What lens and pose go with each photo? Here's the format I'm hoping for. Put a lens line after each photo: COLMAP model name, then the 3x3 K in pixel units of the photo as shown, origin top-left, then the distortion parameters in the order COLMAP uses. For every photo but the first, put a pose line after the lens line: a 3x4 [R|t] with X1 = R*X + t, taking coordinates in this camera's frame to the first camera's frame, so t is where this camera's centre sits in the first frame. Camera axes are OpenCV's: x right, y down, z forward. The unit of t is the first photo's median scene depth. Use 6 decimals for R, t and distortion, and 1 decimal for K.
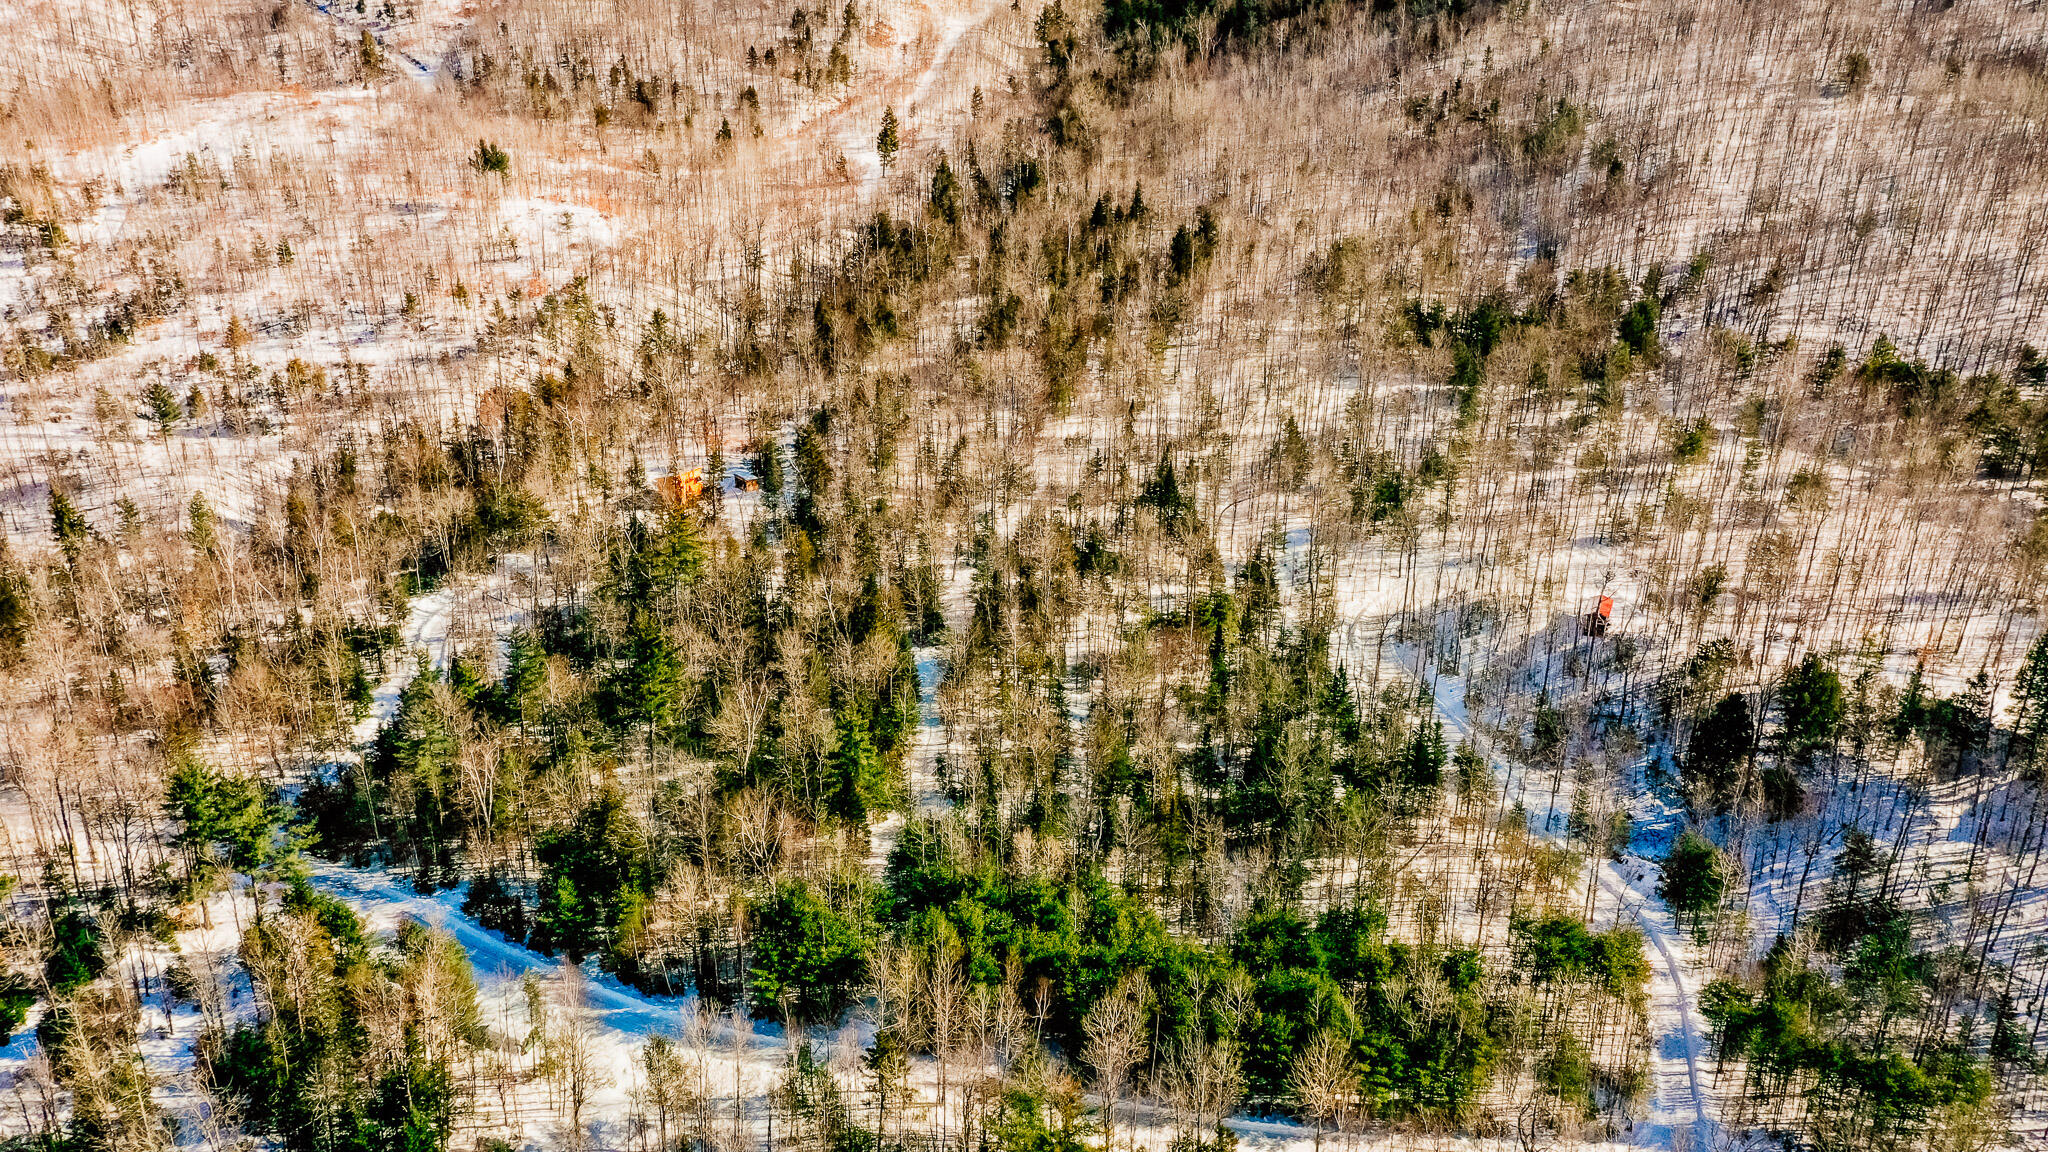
lens RADIAL K [[1714.4, 0, 1014.9], [0, 1714.4, 577.0], [0, 0, 1]] dist [0.102642, 0.001762]
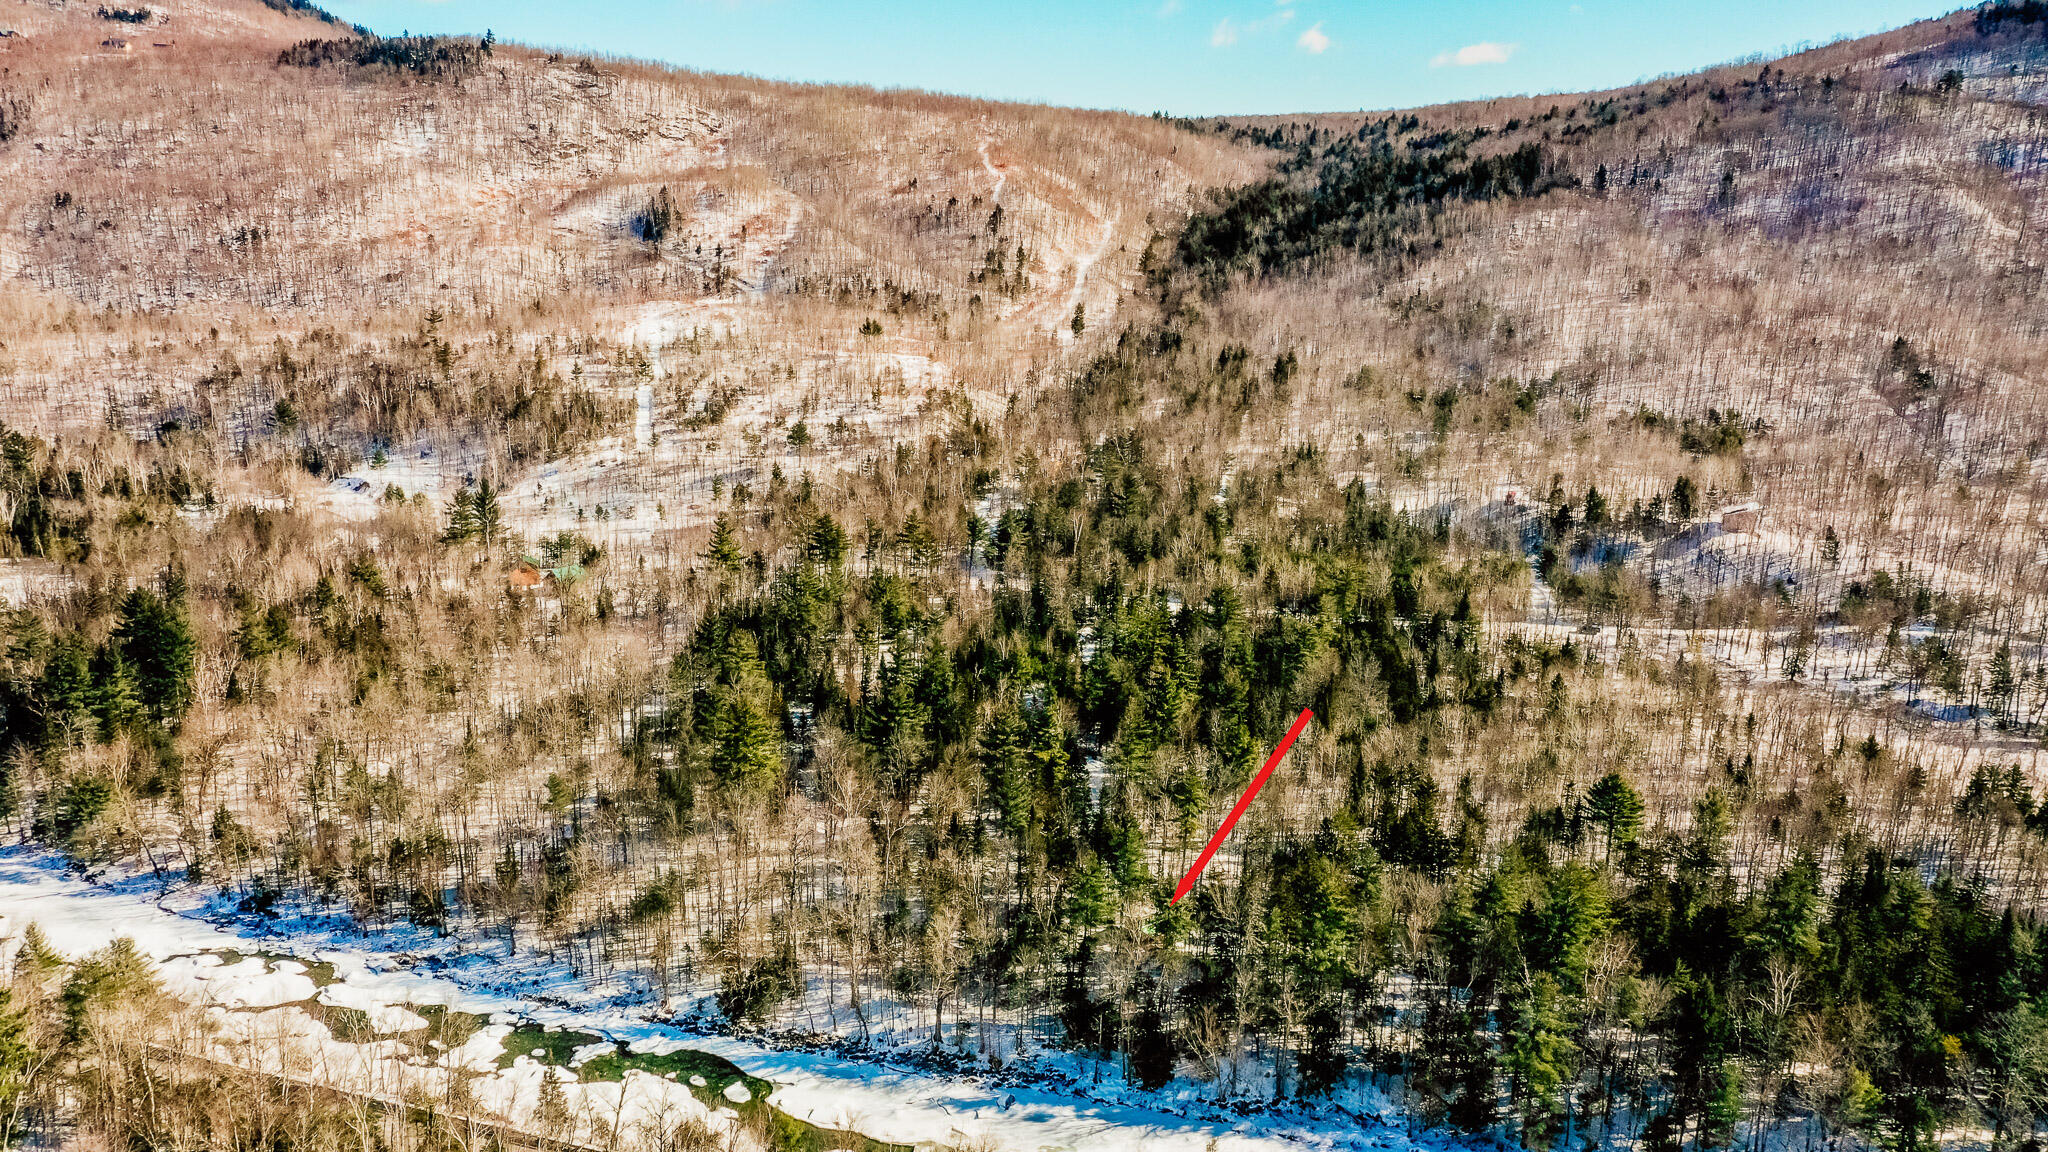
lens RADIAL K [[1714.4, 0, 1030.3], [0, 1714.4, 573.5], [0, 0, 1]] dist [0.102642, 0.001762]
pose [[0.998771, 0.000886, 0.049556, -0.229243], [0.006105, 0.990028, -0.140737, 0.247467], [-0.049186, 0.140867, 0.988806, -0.677062]]
